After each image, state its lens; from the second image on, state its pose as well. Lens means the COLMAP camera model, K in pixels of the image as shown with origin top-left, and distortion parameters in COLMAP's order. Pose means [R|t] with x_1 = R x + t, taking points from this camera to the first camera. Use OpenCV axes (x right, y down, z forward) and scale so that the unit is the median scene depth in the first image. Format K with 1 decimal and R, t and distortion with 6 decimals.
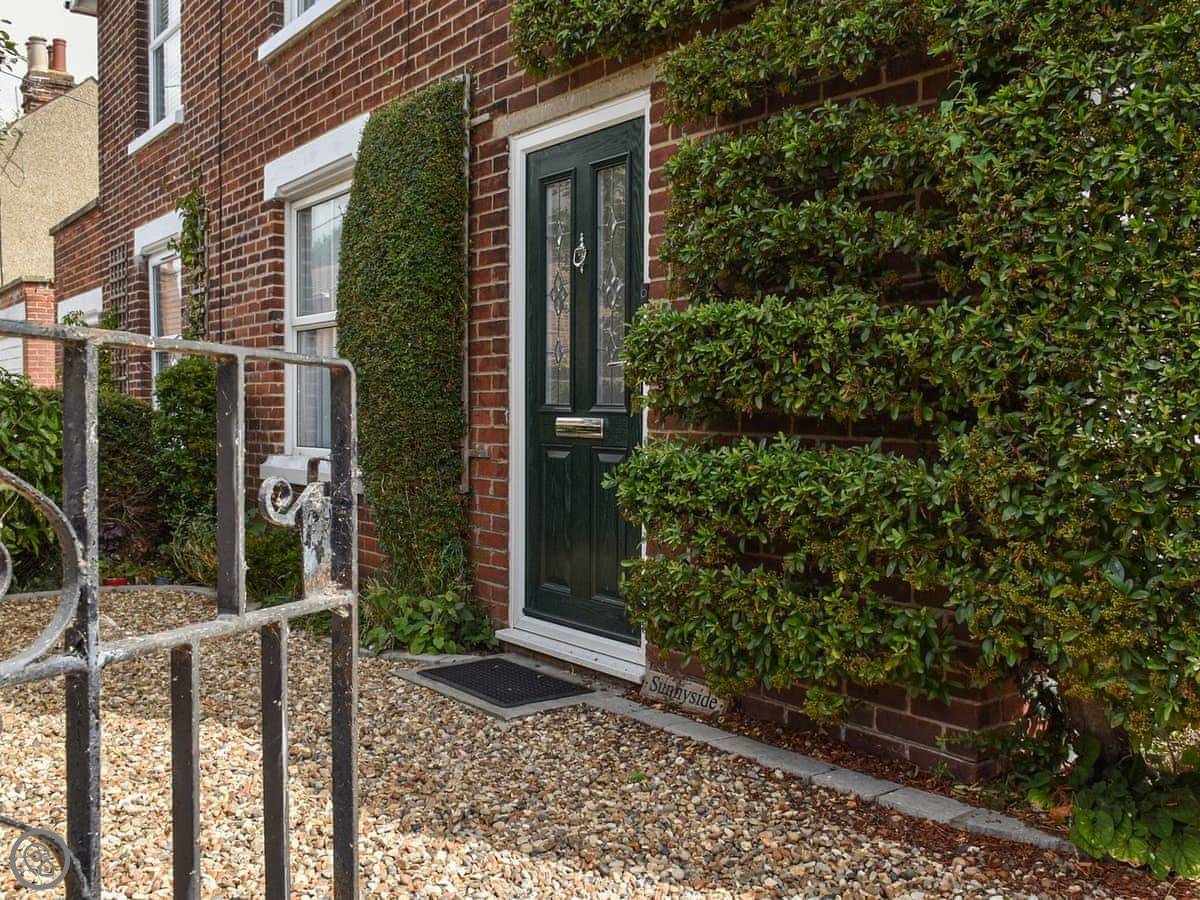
lens RADIAL K [[1107.6, 0, 600.0], [0, 1107.6, 450.0], [0, 0, 1]] dist [-0.111516, 0.097630]
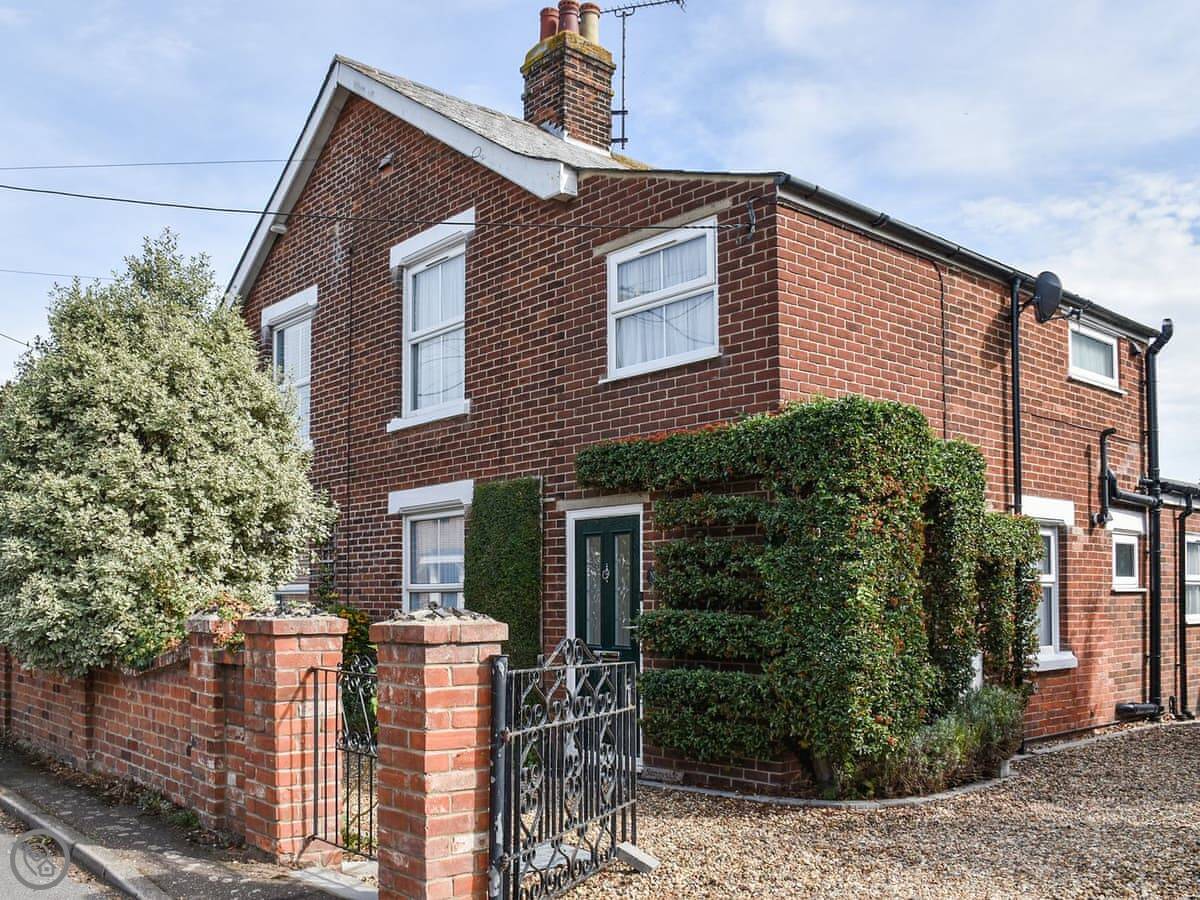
lens RADIAL K [[1107.6, 0, 600.0], [0, 1107.6, 450.0], [0, 0, 1]] dist [-0.111516, 0.097630]
pose [[0.994887, 0.014244, 0.099981, -0.226505], [0.004085, 0.983518, -0.180767, -0.024028], [-0.100908, 0.180251, 0.978431, -1.043068]]
